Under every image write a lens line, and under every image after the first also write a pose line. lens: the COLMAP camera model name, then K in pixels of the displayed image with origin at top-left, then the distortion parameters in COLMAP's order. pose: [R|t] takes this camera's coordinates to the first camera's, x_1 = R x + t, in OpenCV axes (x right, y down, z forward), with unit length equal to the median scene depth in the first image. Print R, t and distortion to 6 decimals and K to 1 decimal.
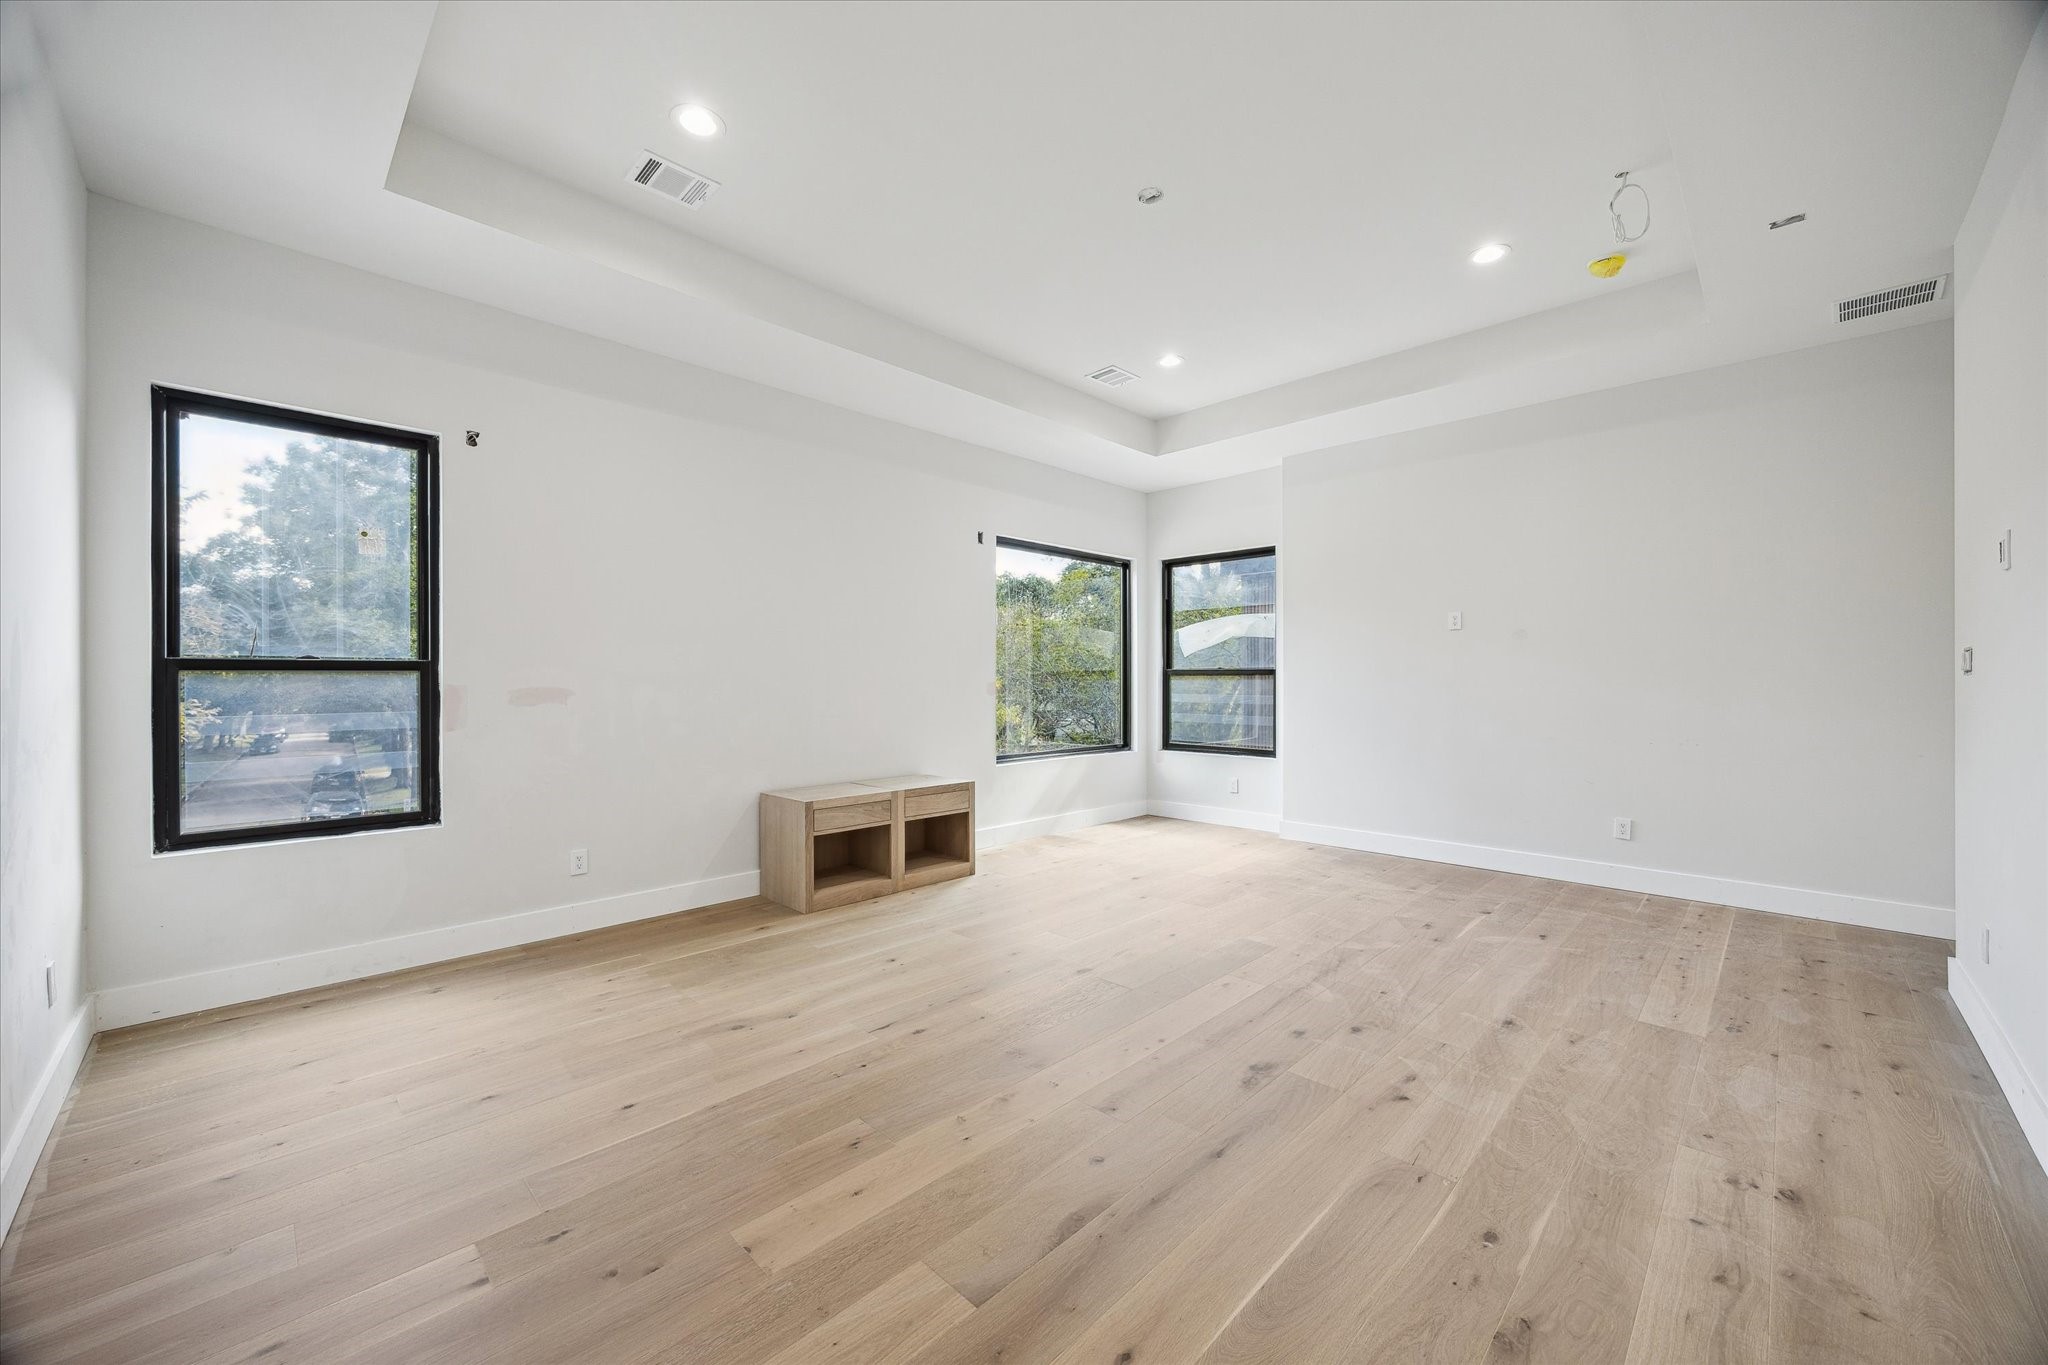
lens RADIAL K [[783.0, 0, 1034.4], [0, 783.0, 684.5], [0, 0, 1]] dist [-0.002337, 0.000243]
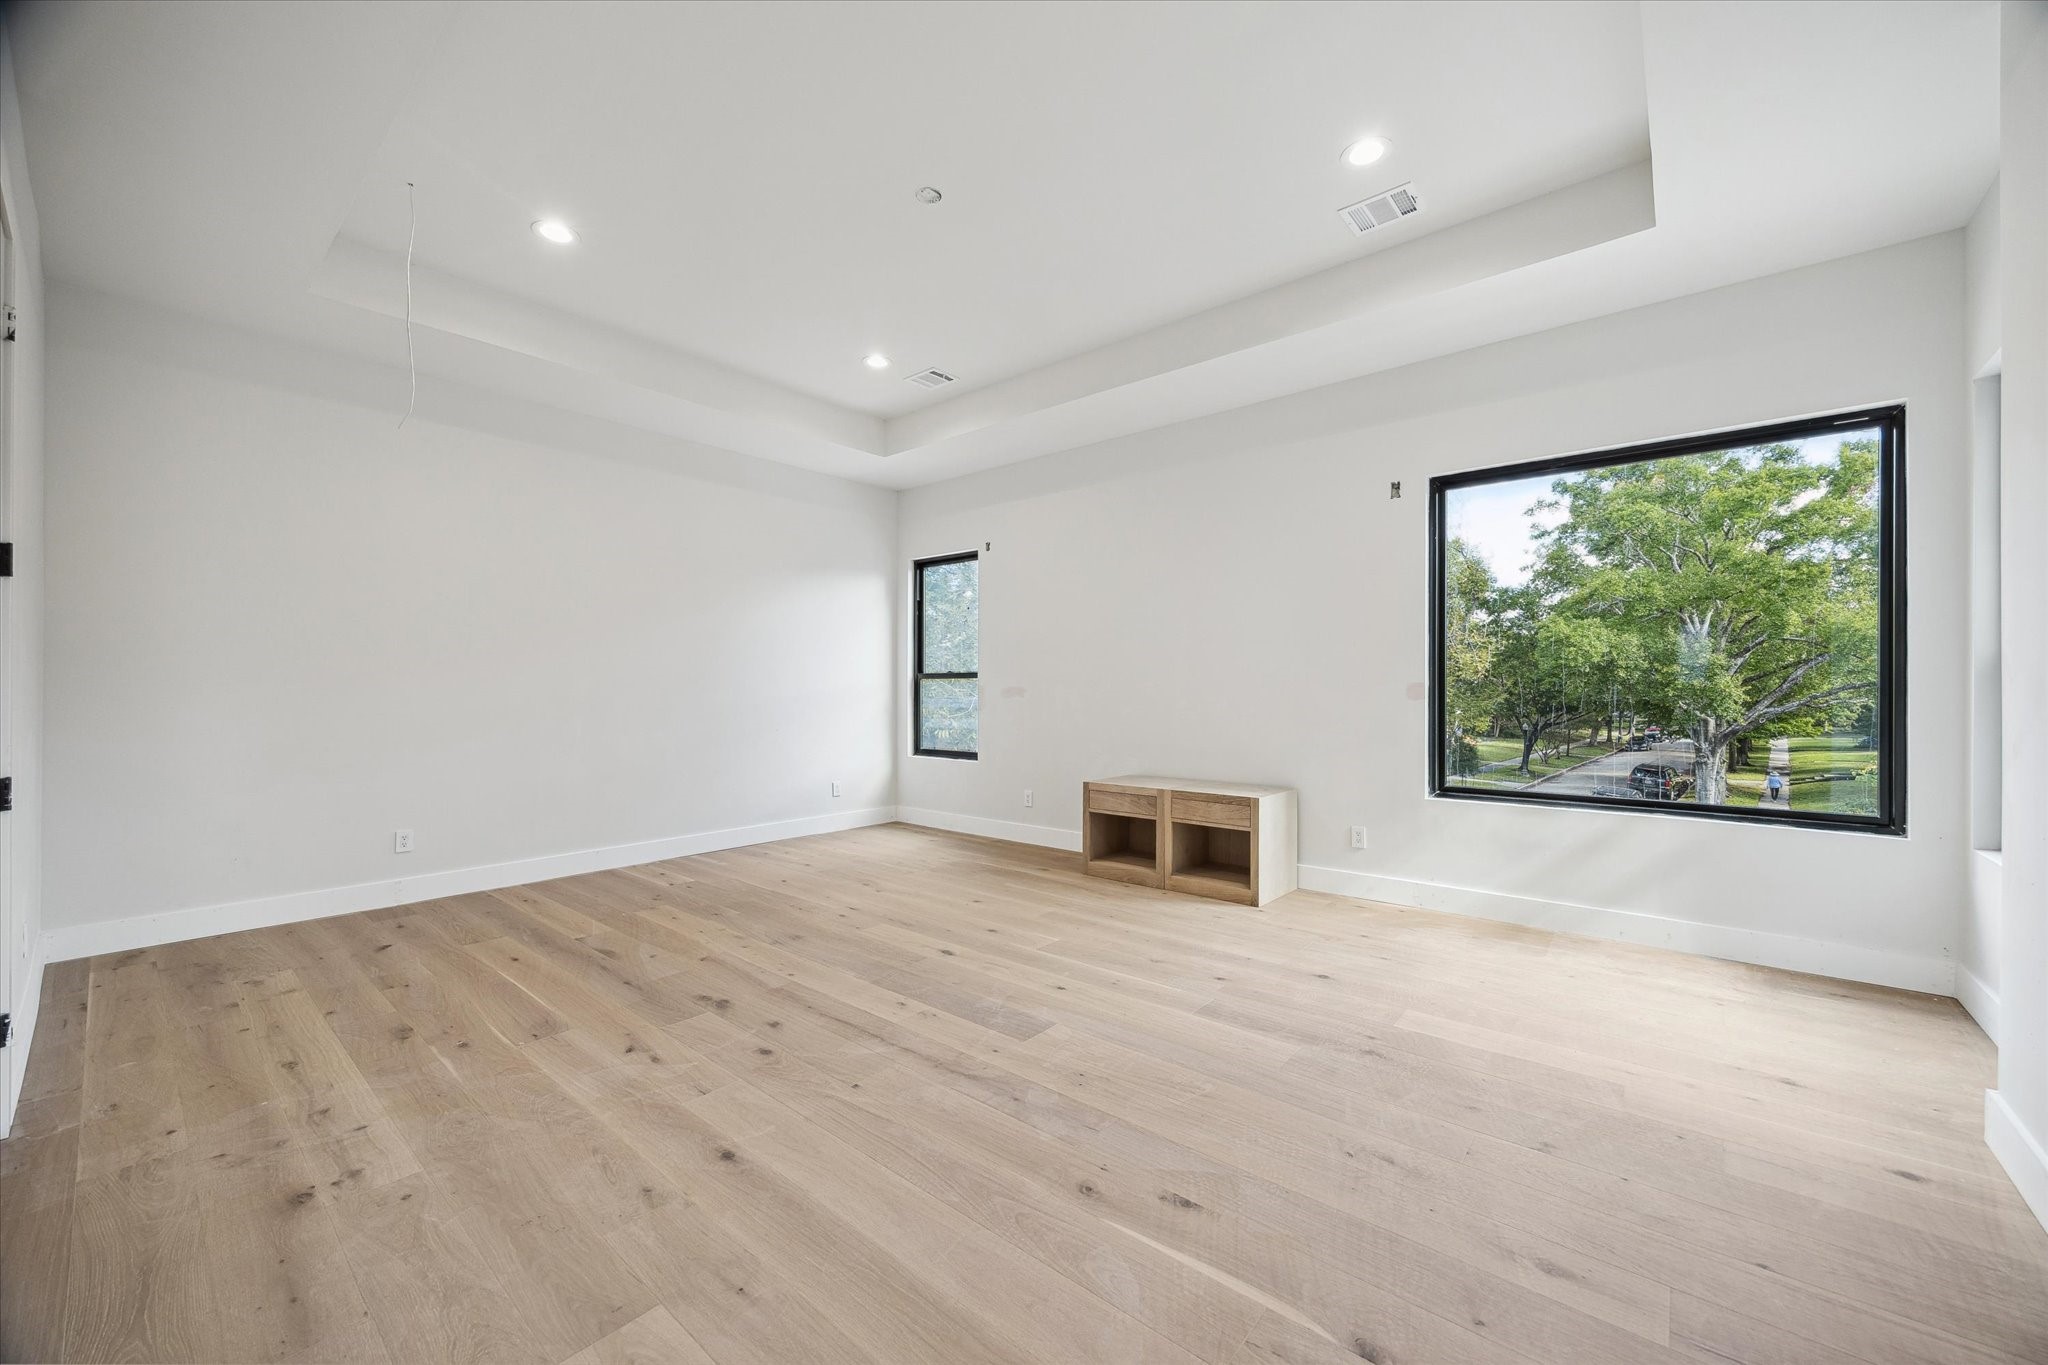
lens RADIAL K [[783.0, 0, 1036.2], [0, 783.0, 688.1], [0, 0, 1]] dist [-0.002337, 0.000243]
pose [[0.071893, 0.001649, -0.997411, 1.265053], [-0.003402, 0.999993, 0.001408, 0.004349], [0.997407, 0.003292, 0.071898, 1.161881]]
